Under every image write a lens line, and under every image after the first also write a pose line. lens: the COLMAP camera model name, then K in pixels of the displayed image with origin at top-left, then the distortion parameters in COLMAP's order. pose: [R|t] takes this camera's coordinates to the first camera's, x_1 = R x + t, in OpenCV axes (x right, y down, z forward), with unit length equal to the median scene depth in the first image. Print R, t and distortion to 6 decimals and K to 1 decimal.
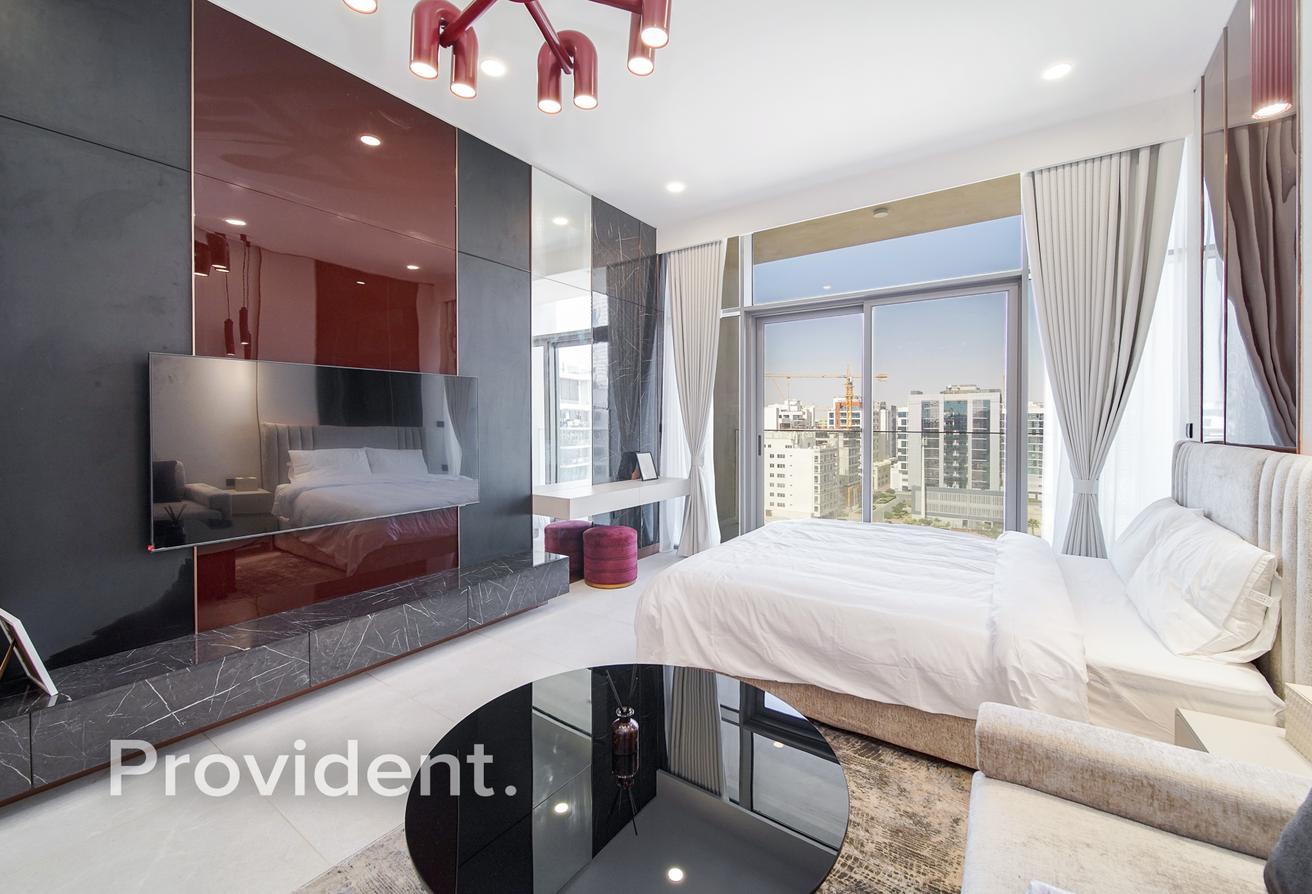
lens RADIAL K [[533.0, 0, 663.9], [0, 533.0, 428.1], [0, 0, 1]] dist [0.001025, -0.000758]
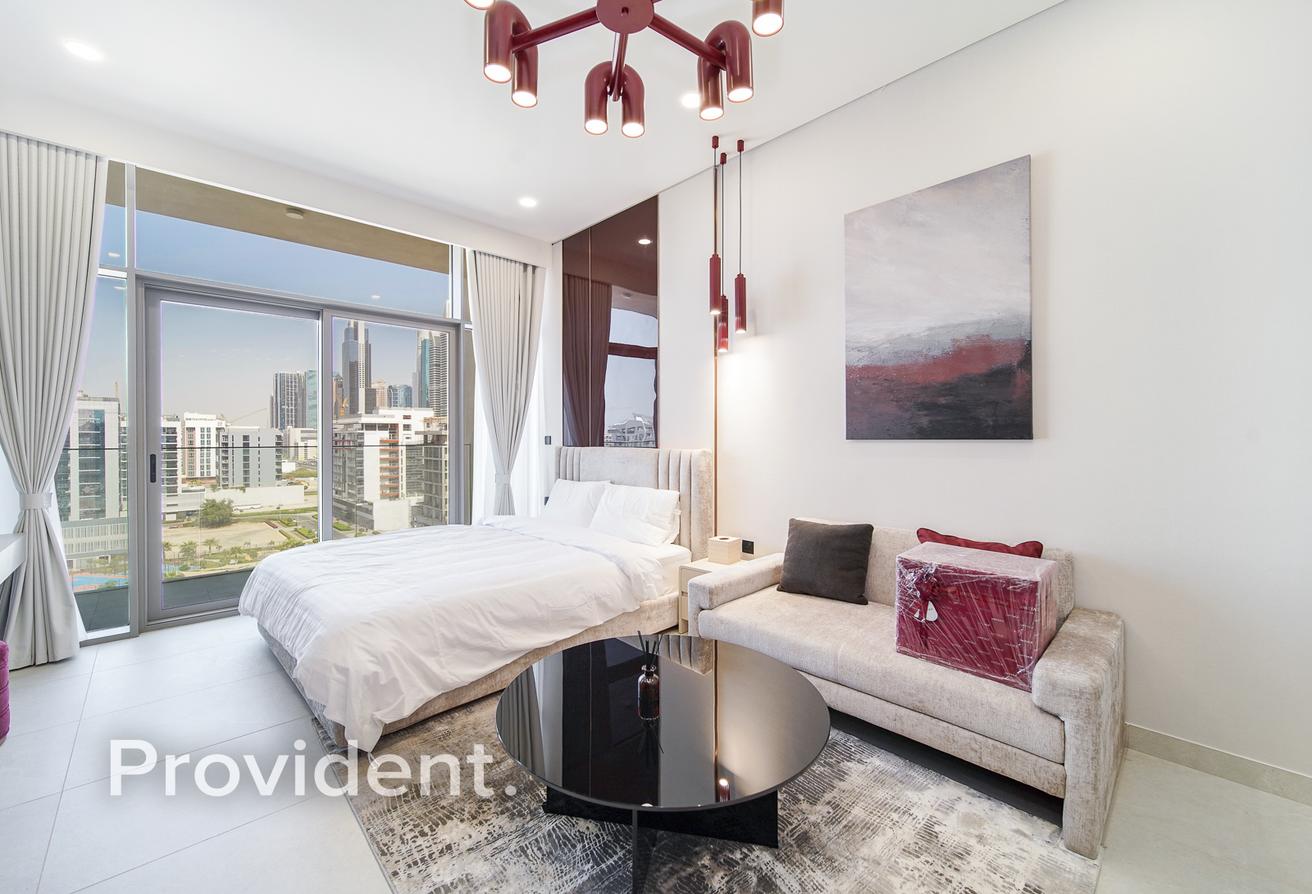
lens RADIAL K [[523.4, 0, 643.1], [0, 523.4, 436.6], [0, 0, 1]] dist [0.000331, -0.003050]
pose [[0.213774, -0.002339, 0.976880, -0.442325], [0.012818, 0.999918, -0.000411, -0.002037], [-0.976799, 0.012610, 0.213787, 0.260888]]
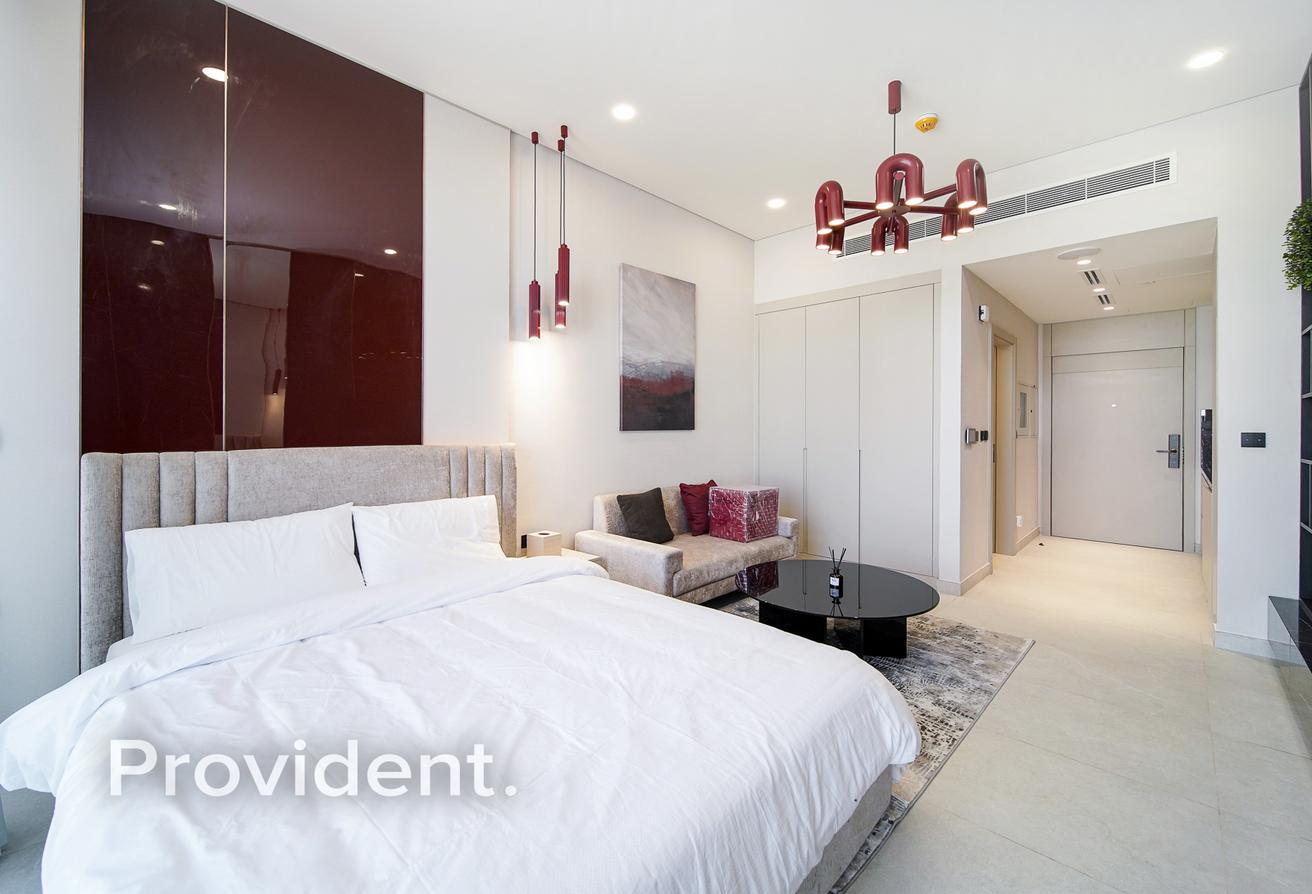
lens RADIAL K [[533.0, 0, 652.0], [0, 533.0, 425.2], [0, 0, 1]] dist [0.001025, -0.000758]
pose [[-0.984685, -0.003558, 0.174305, 0.092783], [-0.001886, 0.999951, 0.009756, -0.014568], [-0.174331, 0.009277, -0.984643, 1.097896]]
